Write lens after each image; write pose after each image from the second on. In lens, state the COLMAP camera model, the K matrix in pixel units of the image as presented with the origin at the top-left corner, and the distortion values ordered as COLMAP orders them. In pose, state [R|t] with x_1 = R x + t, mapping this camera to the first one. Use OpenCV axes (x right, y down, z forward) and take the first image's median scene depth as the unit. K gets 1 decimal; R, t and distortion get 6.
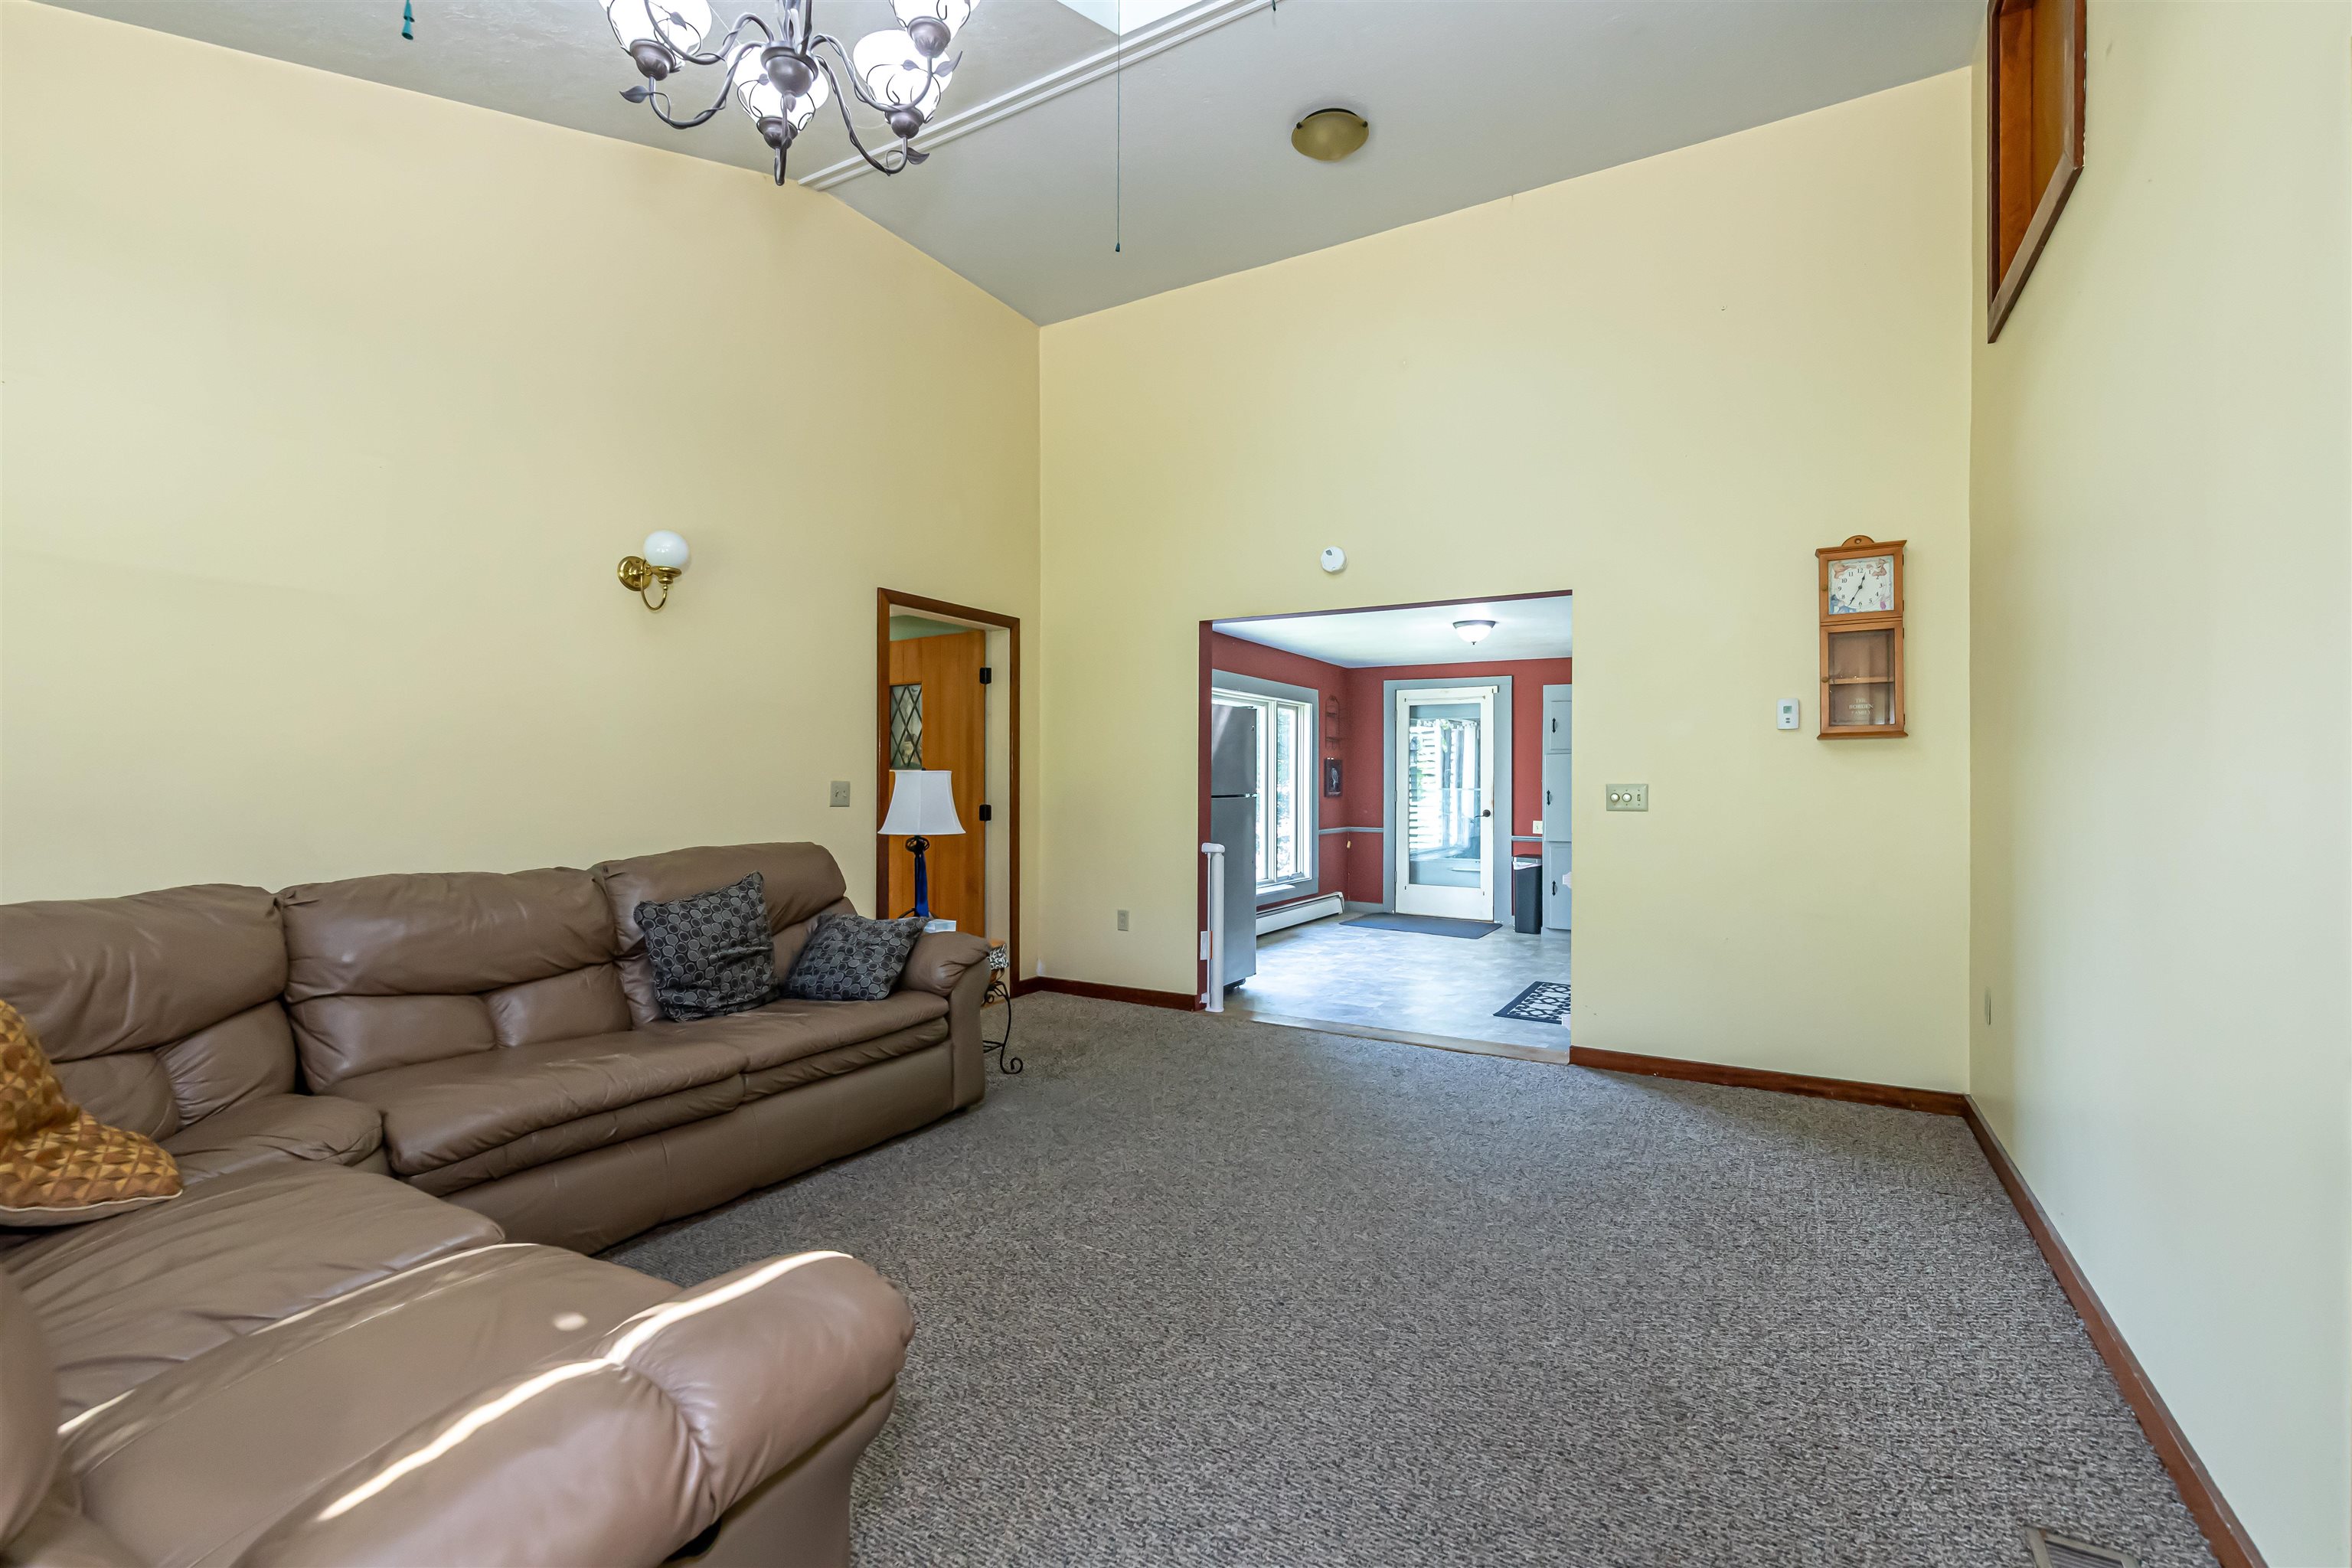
lens RADIAL K [[1023.8, 0, 1150.7], [0, 1023.8, 774.6], [0, 0, 1]] dist [0.004576, -0.000841]
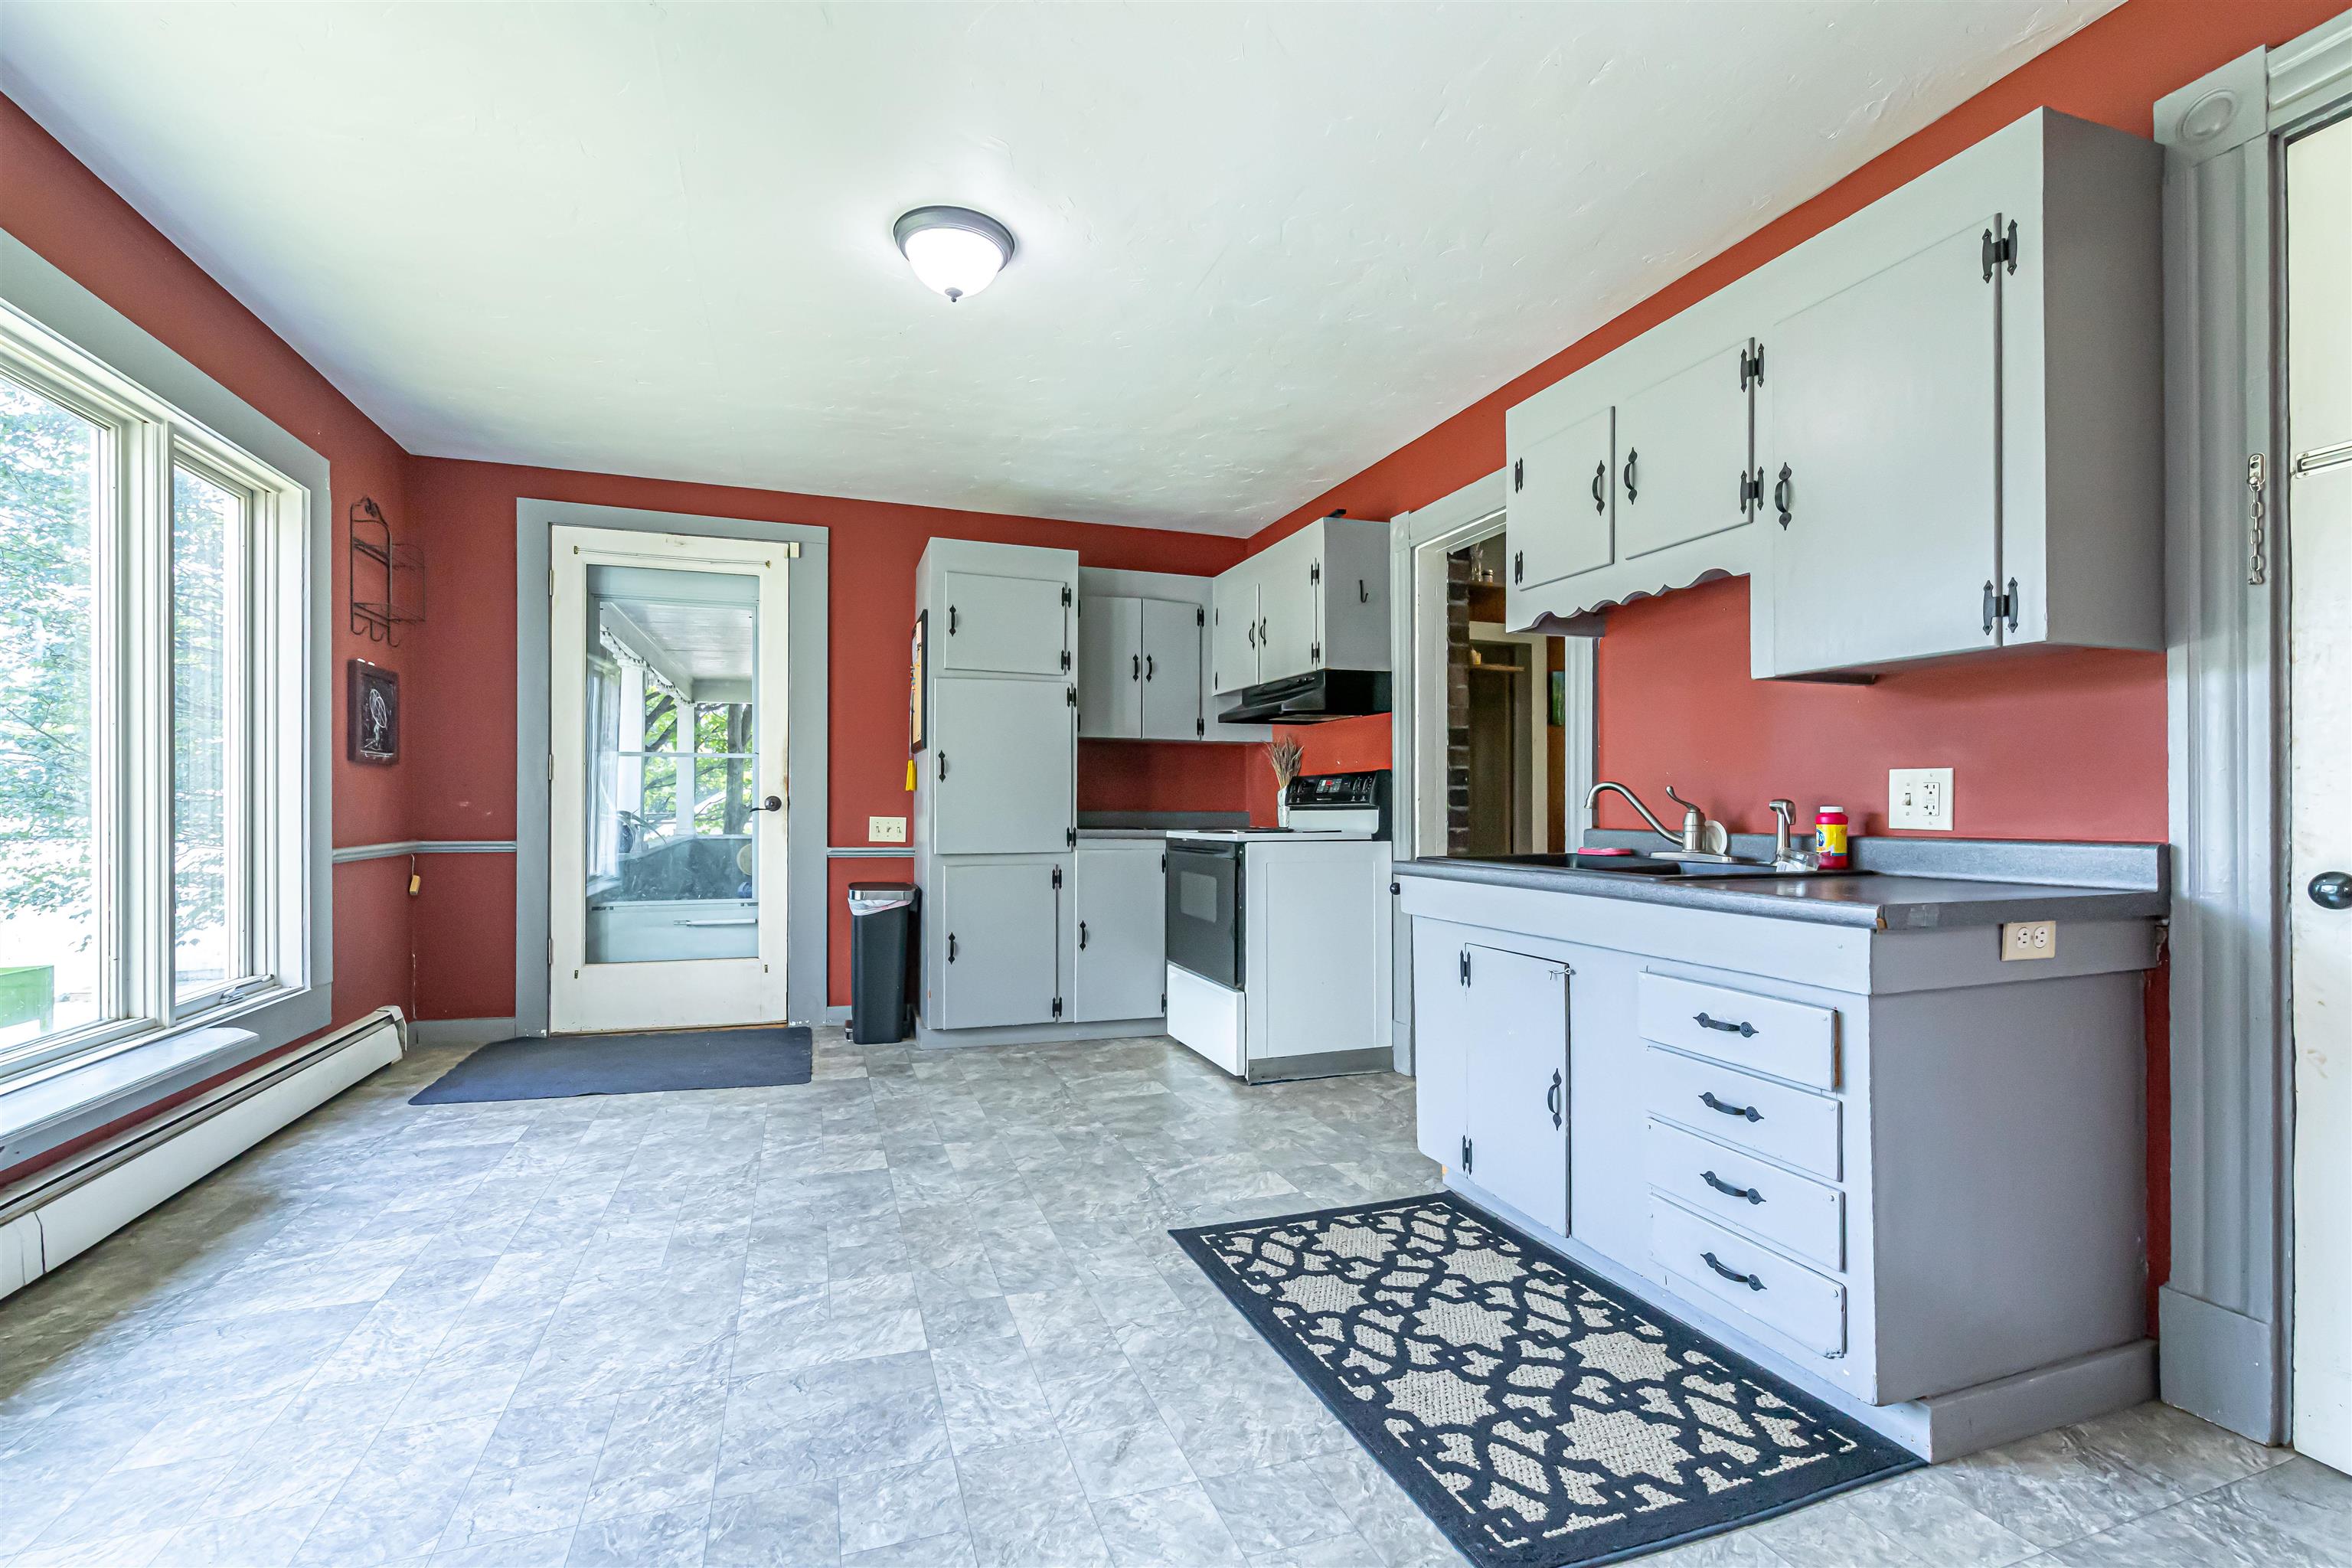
lens RADIAL K [[1023.8, 0, 1176.0], [0, 1023.8, 810.4], [0, 0, 1]] dist [0.004576, -0.000841]
pose [[0.621352, -0.002939, 0.783526, 0.157446], [-0.009501, 0.999891, 0.011285, 0.080903], [-0.783474, -0.014456, 0.621257, 1.309394]]
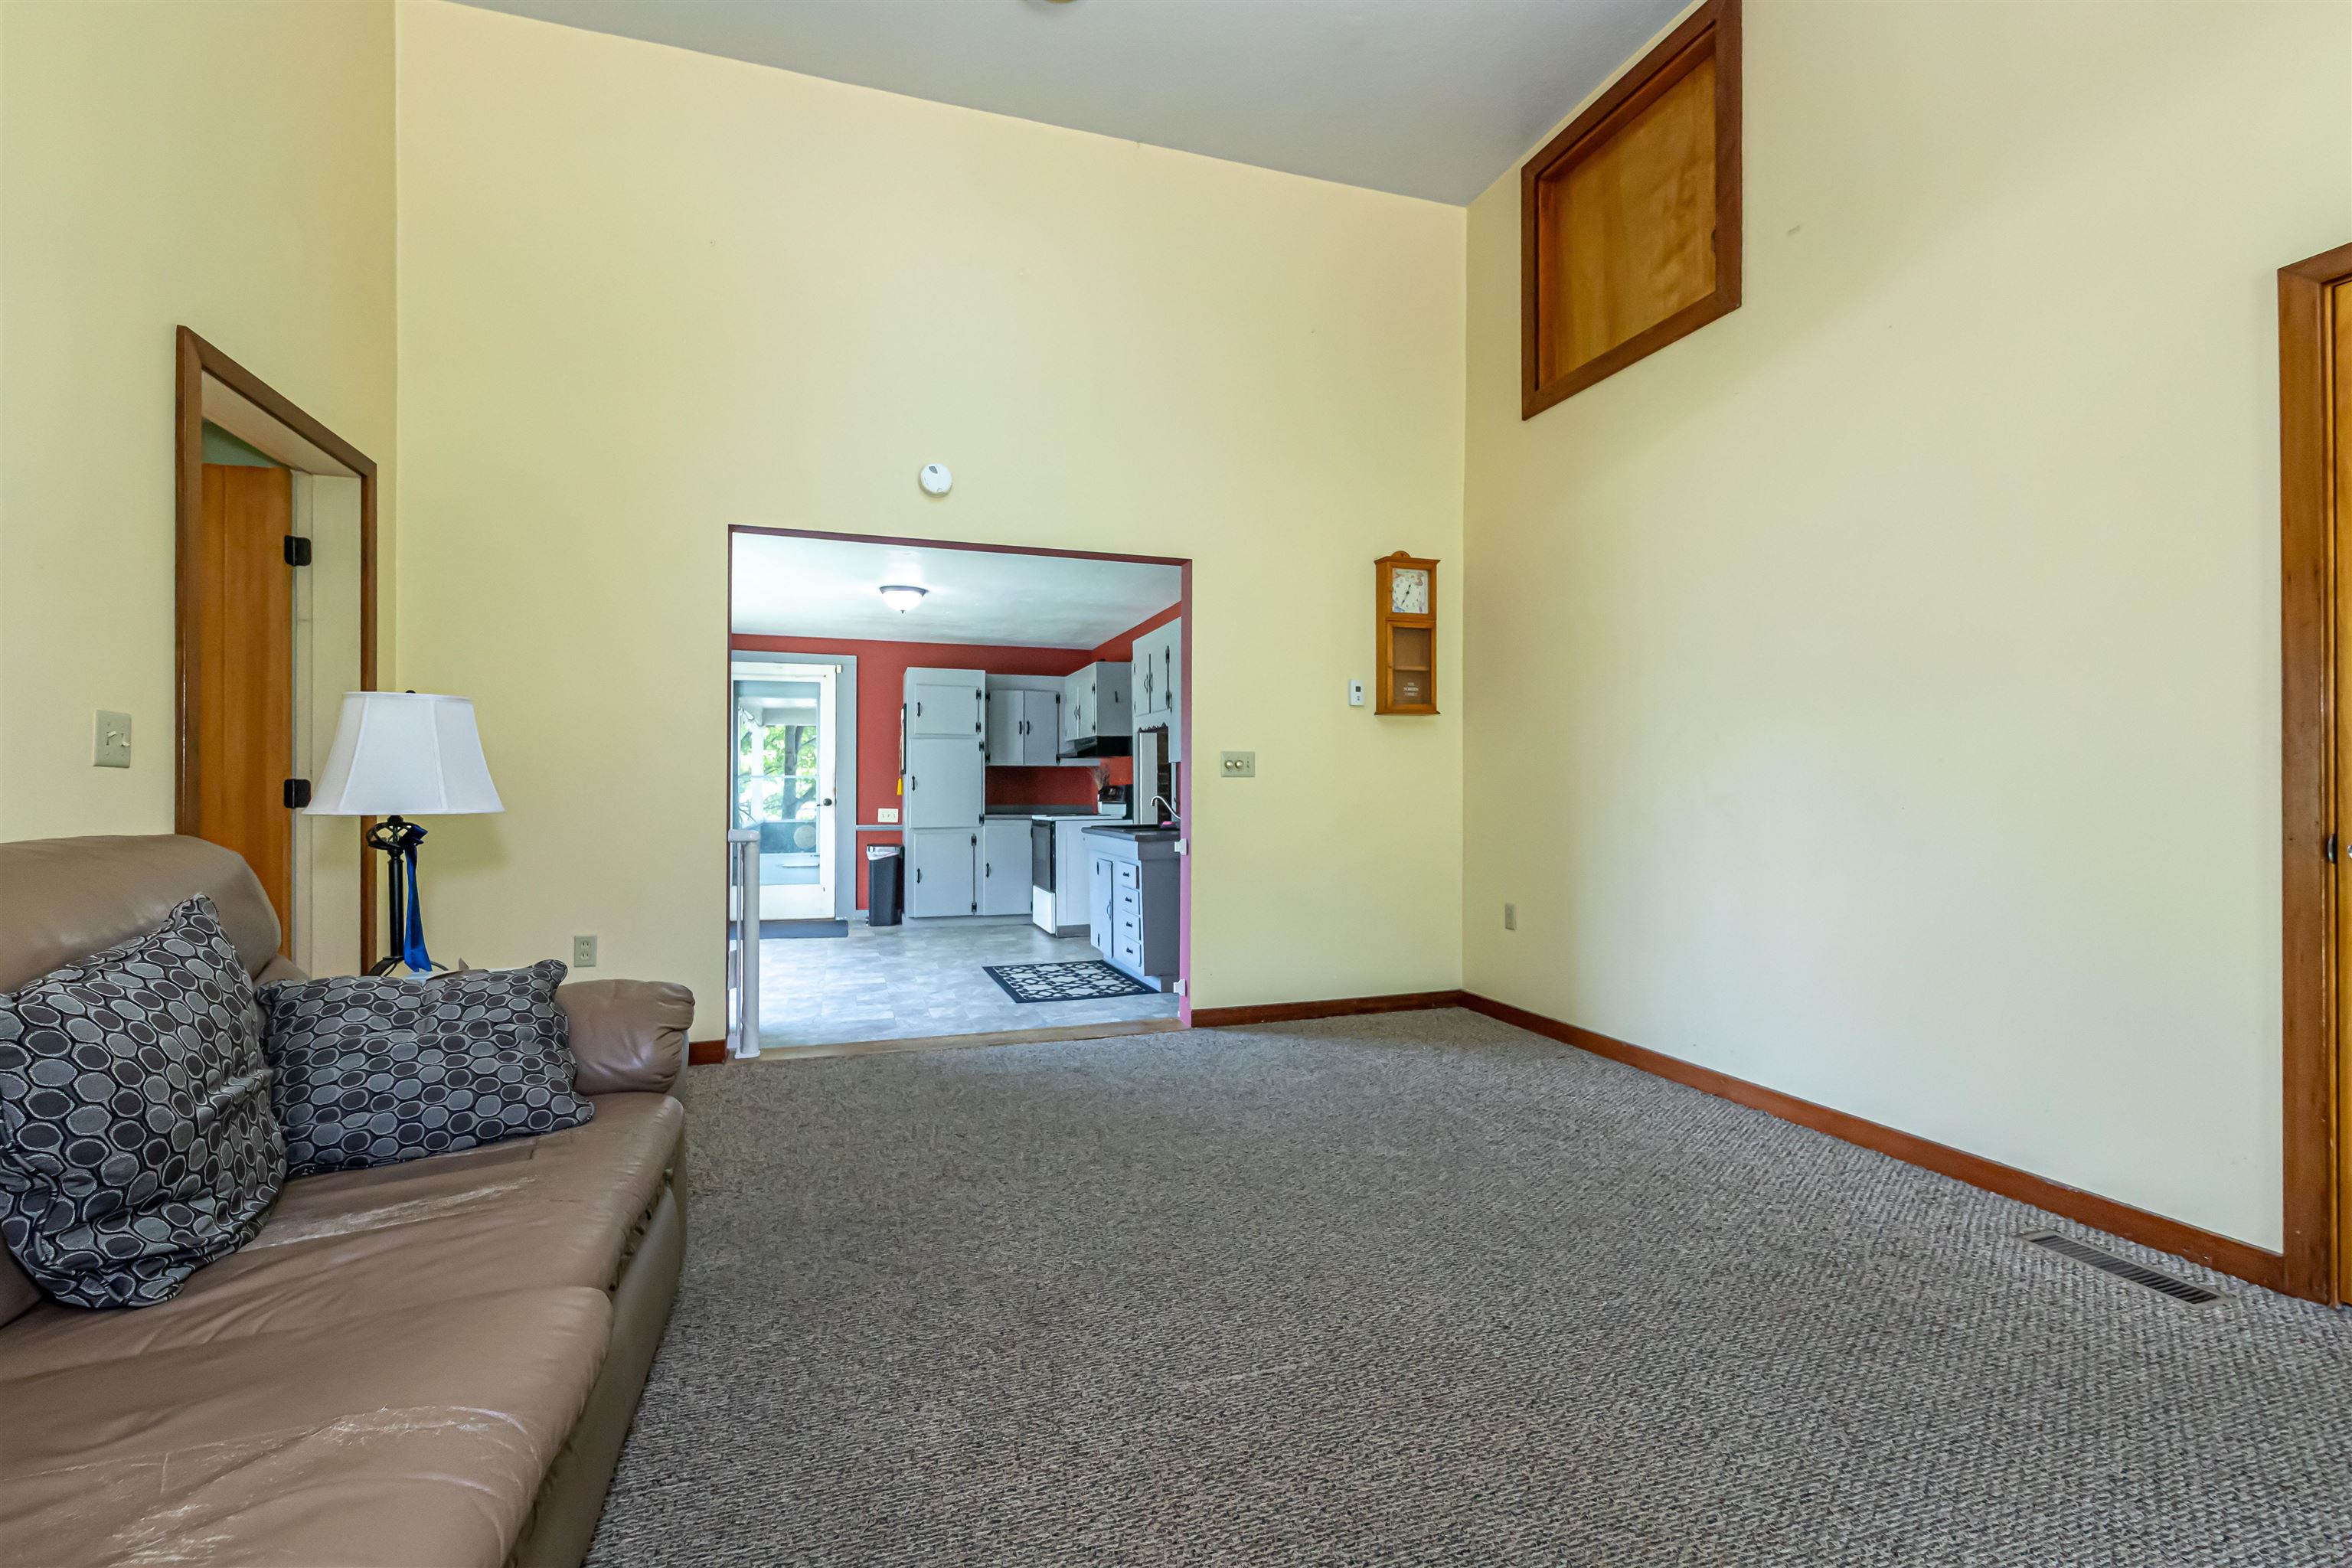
lens RADIAL K [[1023.8, 0, 1165.3], [0, 1023.8, 776.2], [0, 0, 1]] dist [0.004576, -0.000841]
pose [[0.652531, 0.005903, 0.757739, -0.414181], [-0.003235, 0.999982, -0.005005, 0.043713], [-0.757755, 0.000815, 0.652539, 0.399756]]
